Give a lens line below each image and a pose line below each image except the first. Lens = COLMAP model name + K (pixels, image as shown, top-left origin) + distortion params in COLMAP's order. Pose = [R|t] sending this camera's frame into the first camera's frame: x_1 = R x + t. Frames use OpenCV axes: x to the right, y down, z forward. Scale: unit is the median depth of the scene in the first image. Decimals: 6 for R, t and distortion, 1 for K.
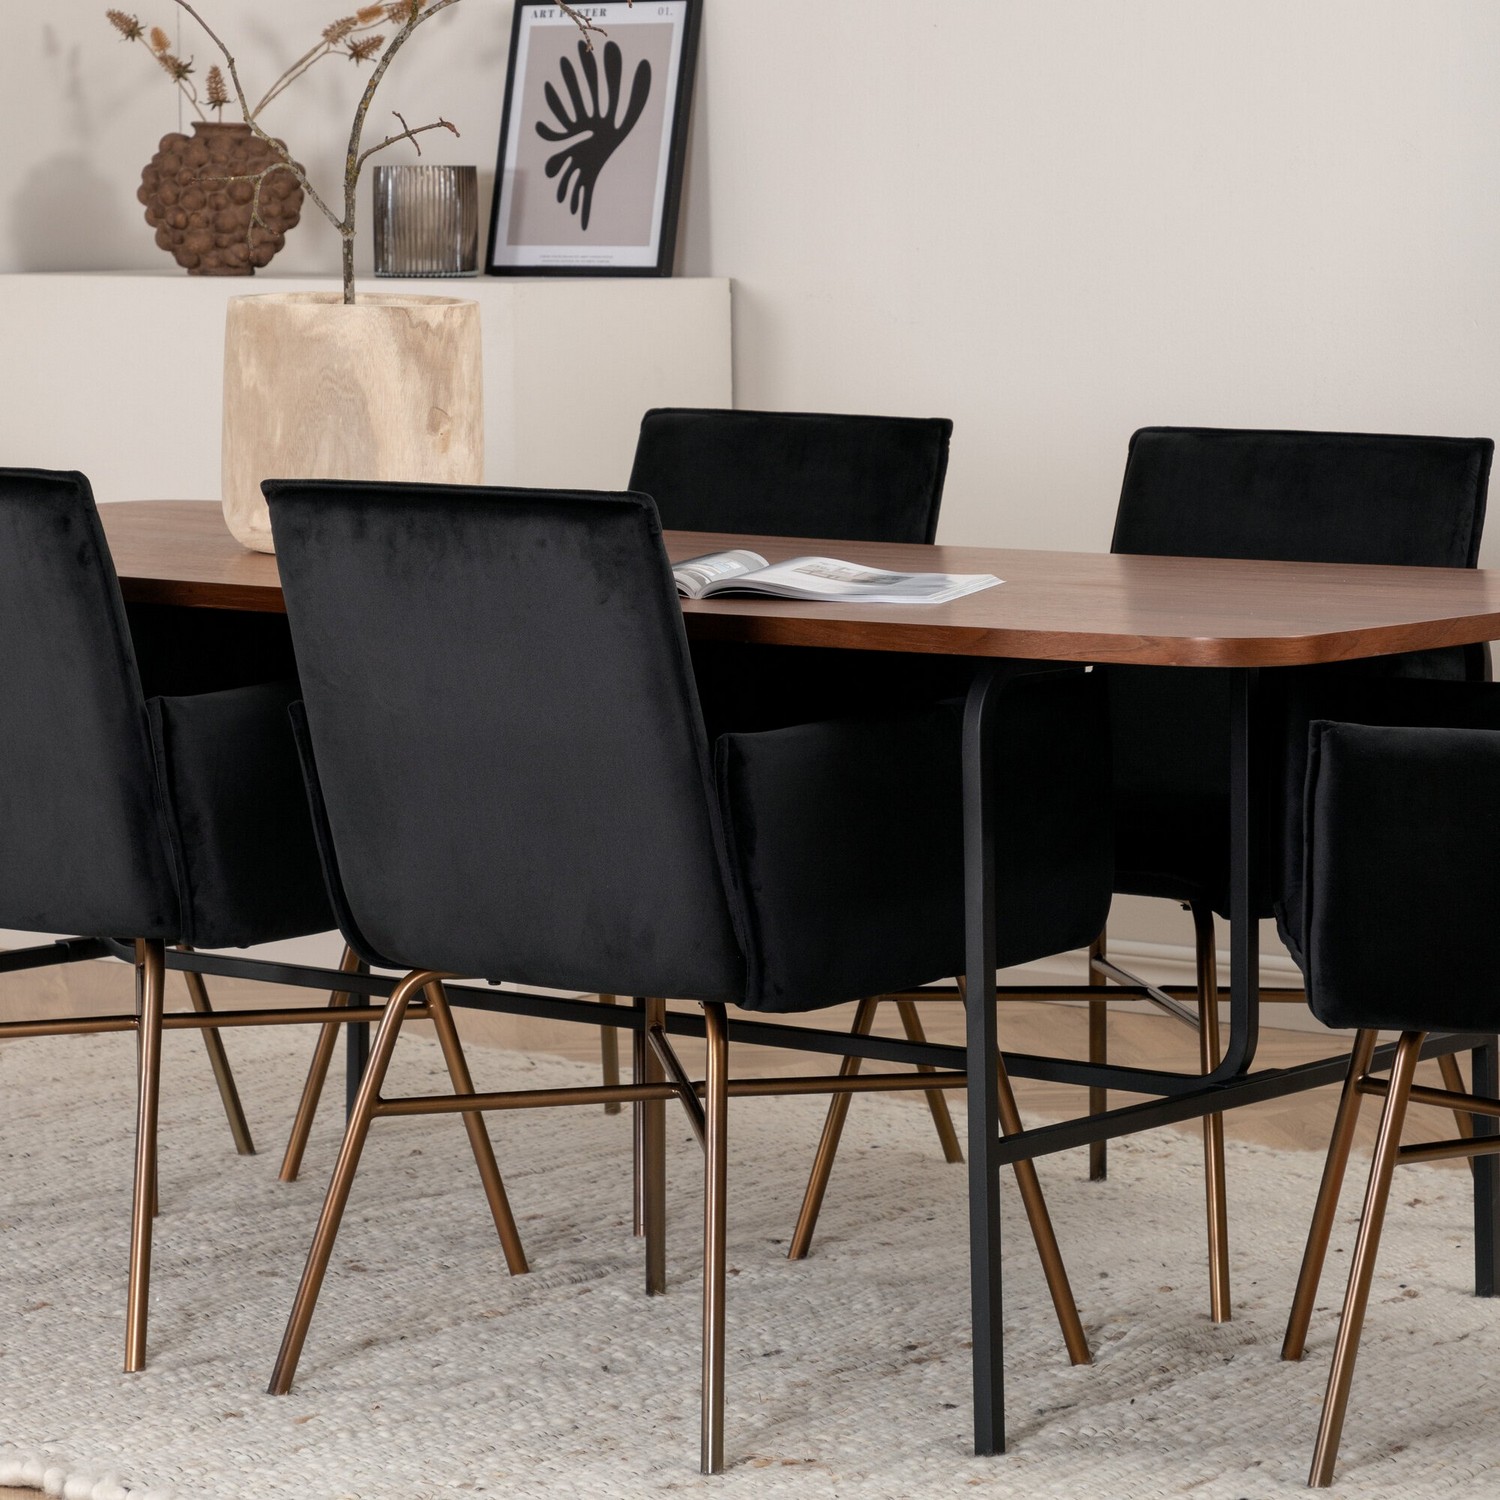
lens RADIAL K [[5468.9, 0, 750.0], [0, 5468.9, 750.0], [0, 0, 1]] dist [0.147830, -1.010319]
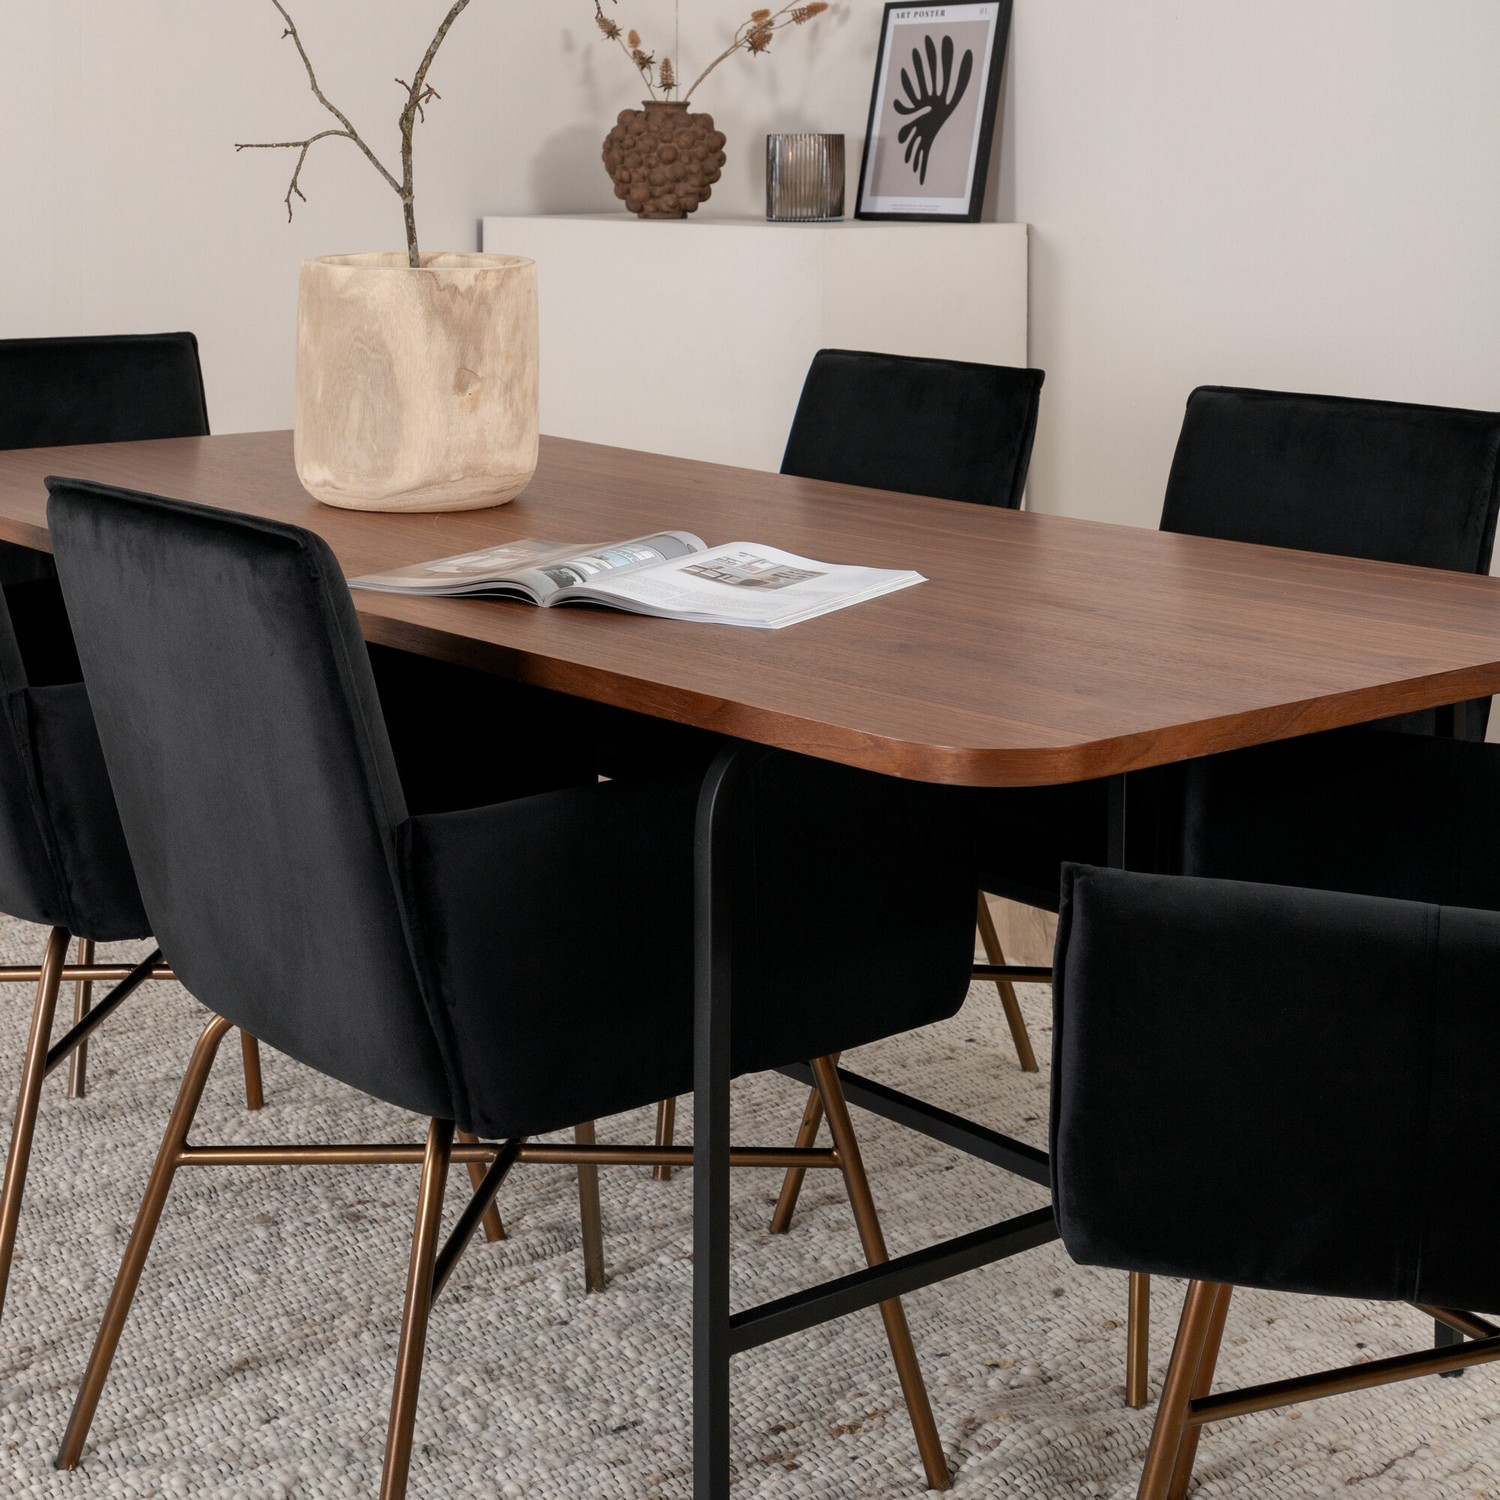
lens RADIAL K [[3232.1, 0, 805.9], [0, 3232.1, 522.7], [0, 0, 1]] dist [0.028199, 0.321505]
pose [[0.986980, 0.019505, -0.159657, 0.065981], [-0.017427, 0.999744, 0.014402, -0.027851], [0.159897, -0.011433, 0.987067, 0.263960]]
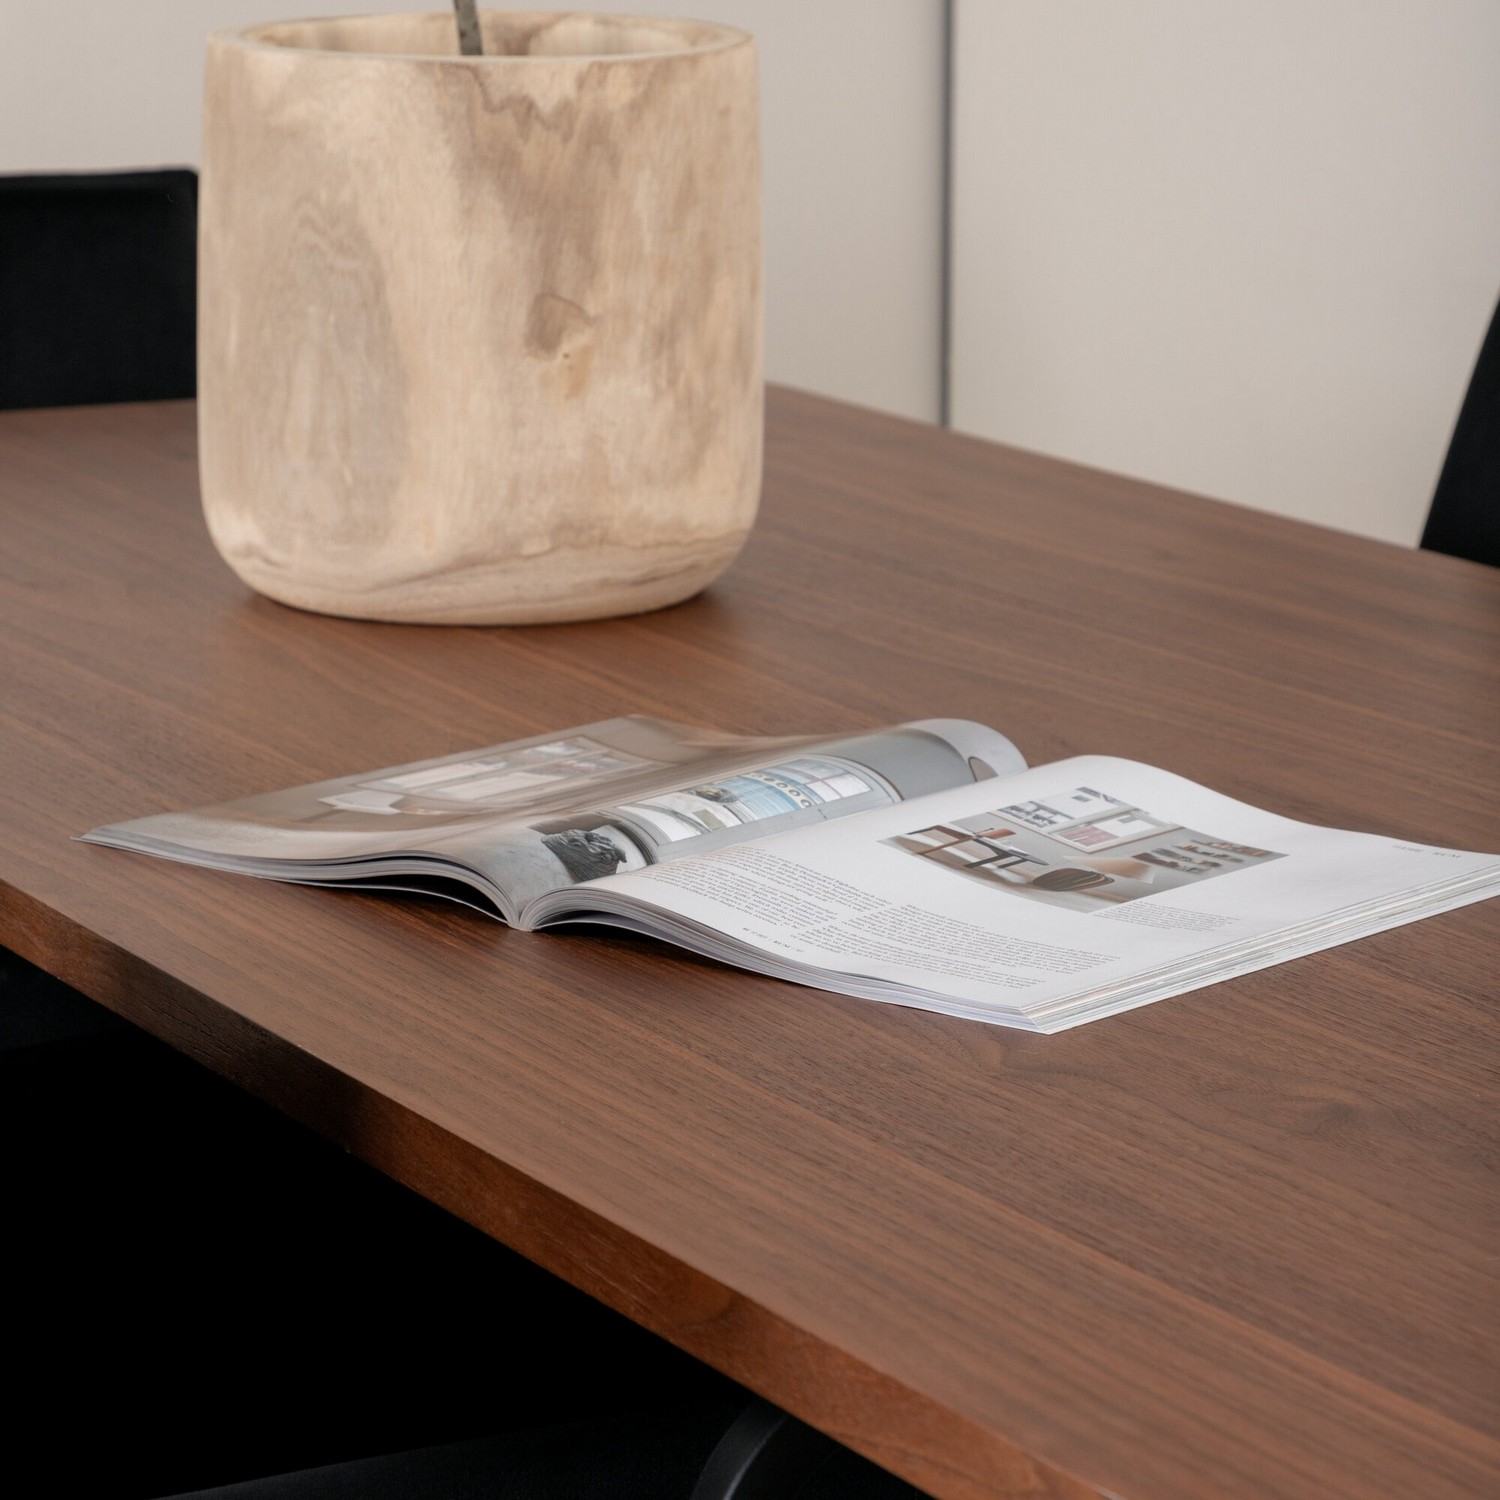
lens RADIAL K [[5468.9, 0, 750.0], [0, 5468.9, 750.0], [0, 0, 1]] dist [0.147830, -1.010319]
pose [[0.918673, 0.071302, -0.388531, 0.082983], [-0.040573, 0.995404, 0.086740, -0.041631], [0.392931, -0.063921, 0.917344, 0.386564]]
